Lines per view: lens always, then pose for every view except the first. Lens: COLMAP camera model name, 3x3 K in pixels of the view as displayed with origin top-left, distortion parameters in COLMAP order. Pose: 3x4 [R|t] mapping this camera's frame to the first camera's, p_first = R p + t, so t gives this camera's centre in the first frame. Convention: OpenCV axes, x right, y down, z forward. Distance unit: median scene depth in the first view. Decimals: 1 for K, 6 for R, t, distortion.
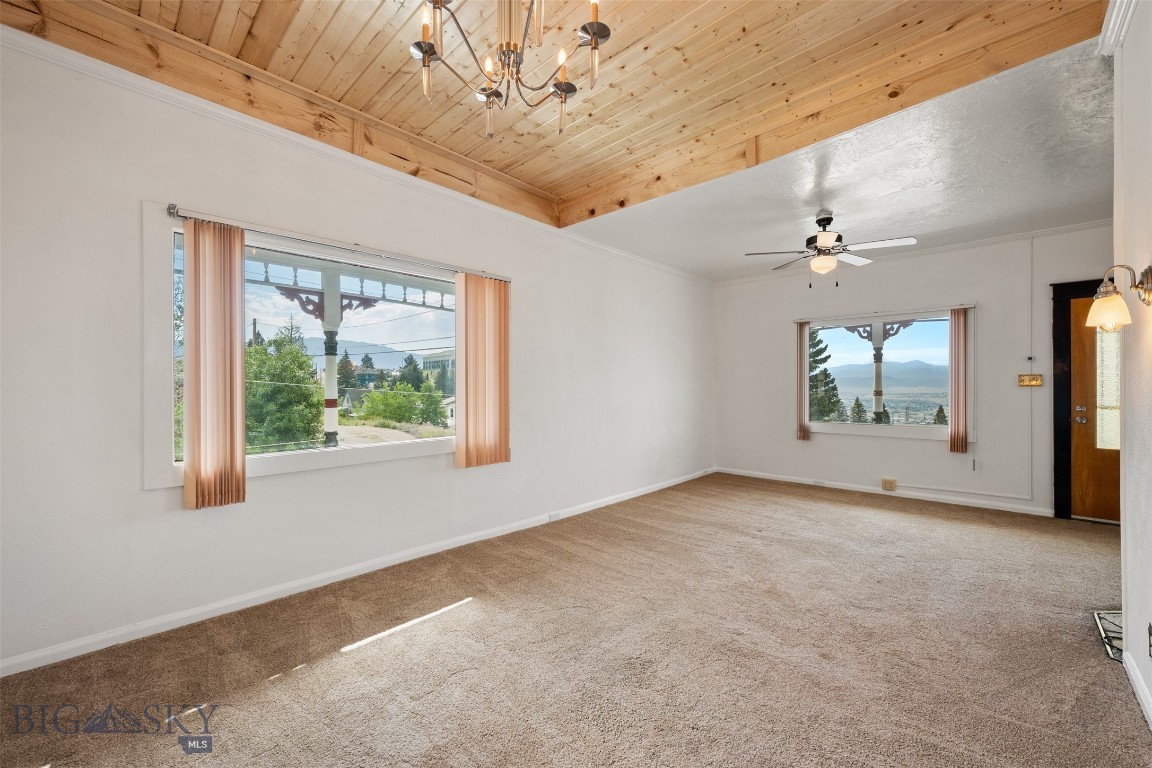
lens RADIAL K [[461.1, 0, 576.7], [0, 461.1, 389.2], [0, 0, 1]] dist [-0.000319, -0.000089]
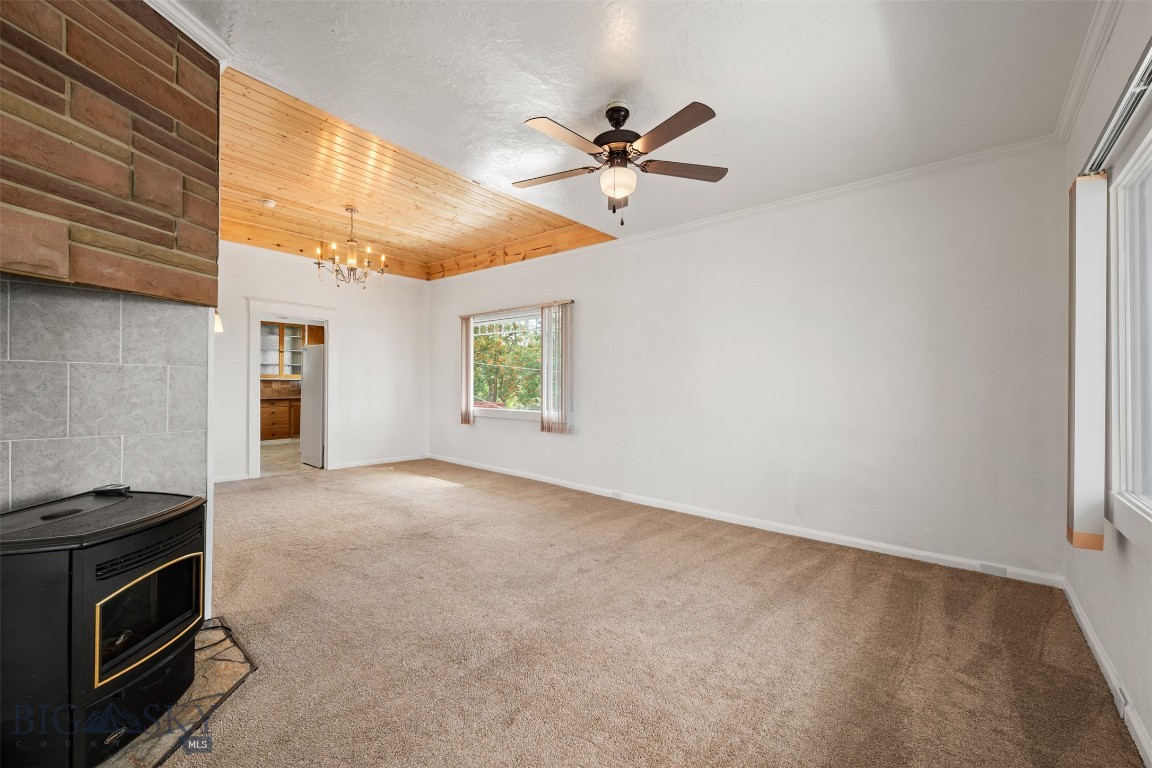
lens RADIAL K [[461.1, 0, 576.7], [0, 461.1, 389.2], [0, 0, 1]] dist [-0.000319, -0.000089]
pose [[0.049709, 0.017715, -0.998607, 1.398321], [-0.009434, 0.999806, 0.017267, -0.002000], [0.998719, 0.008563, 0.049866, 1.094950]]
